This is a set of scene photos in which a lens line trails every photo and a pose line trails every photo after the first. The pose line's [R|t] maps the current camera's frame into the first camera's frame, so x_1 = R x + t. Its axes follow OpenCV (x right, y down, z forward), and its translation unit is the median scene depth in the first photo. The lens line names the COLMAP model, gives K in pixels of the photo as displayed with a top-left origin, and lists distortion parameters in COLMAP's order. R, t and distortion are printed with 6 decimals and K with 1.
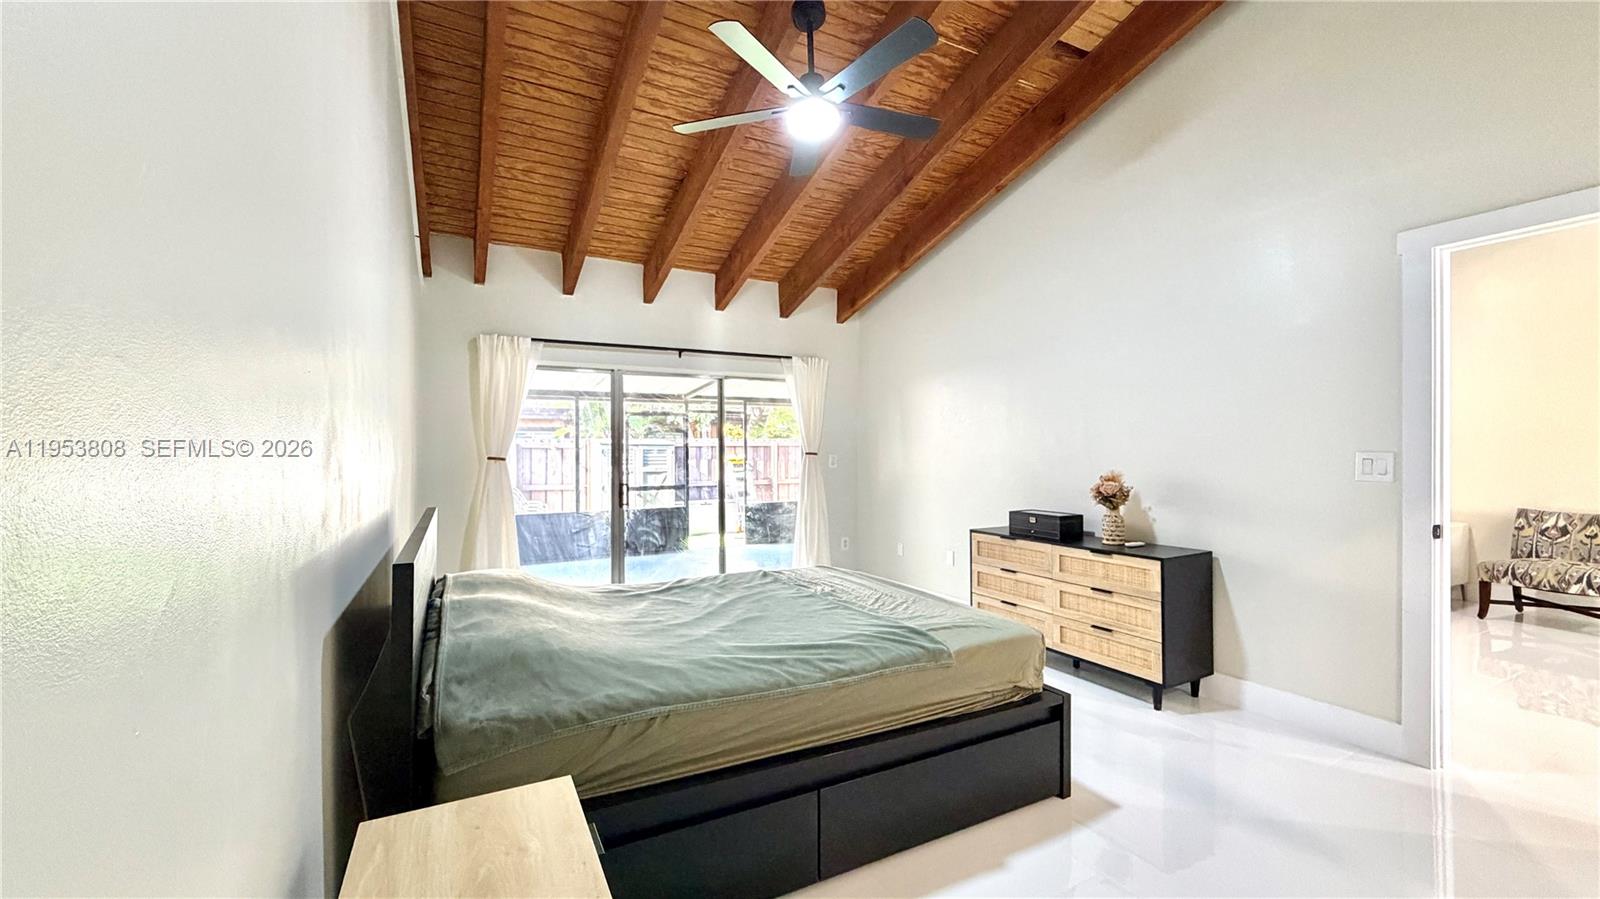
lens RADIAL K [[638.8, 0, 803.4], [0, 638.8, 452.5], [0, 0, 1]] dist [-0.012256, -0.000077]
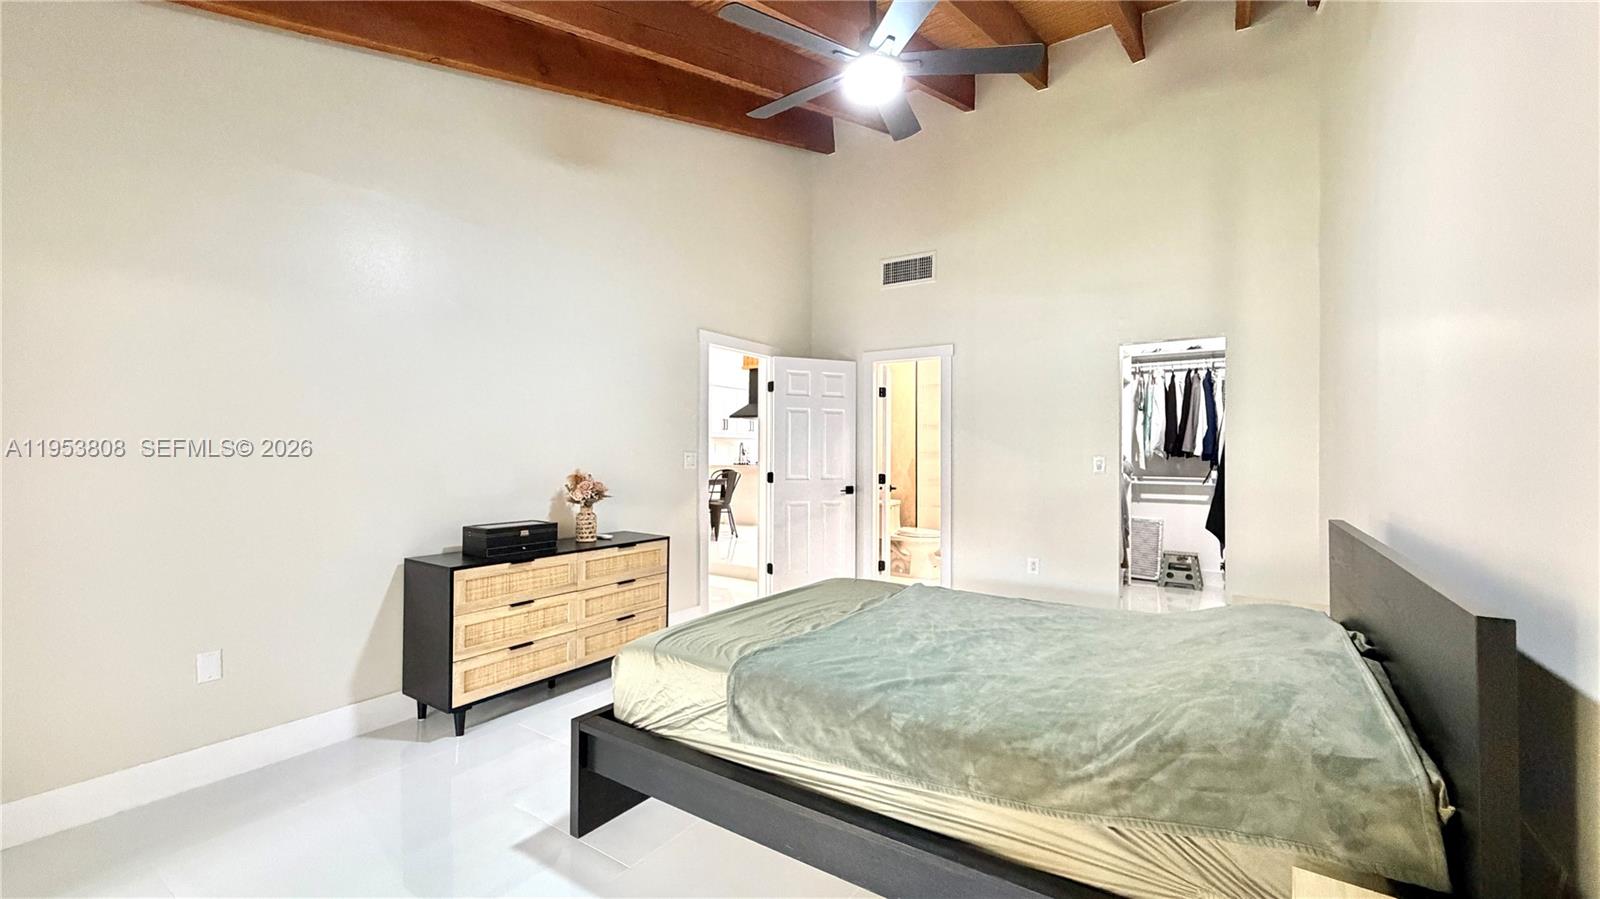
lens RADIAL K [[638.8, 0, 799.4], [0, 638.8, 451.8], [0, 0, 1]] dist [-0.012256, -0.000077]
pose [[-0.464604, 0.008975, 0.885473, -0.553868], [-0.000392, 0.999946, -0.010341, 0.010382], [-0.885519, -0.005151, -0.464576, 1.131355]]
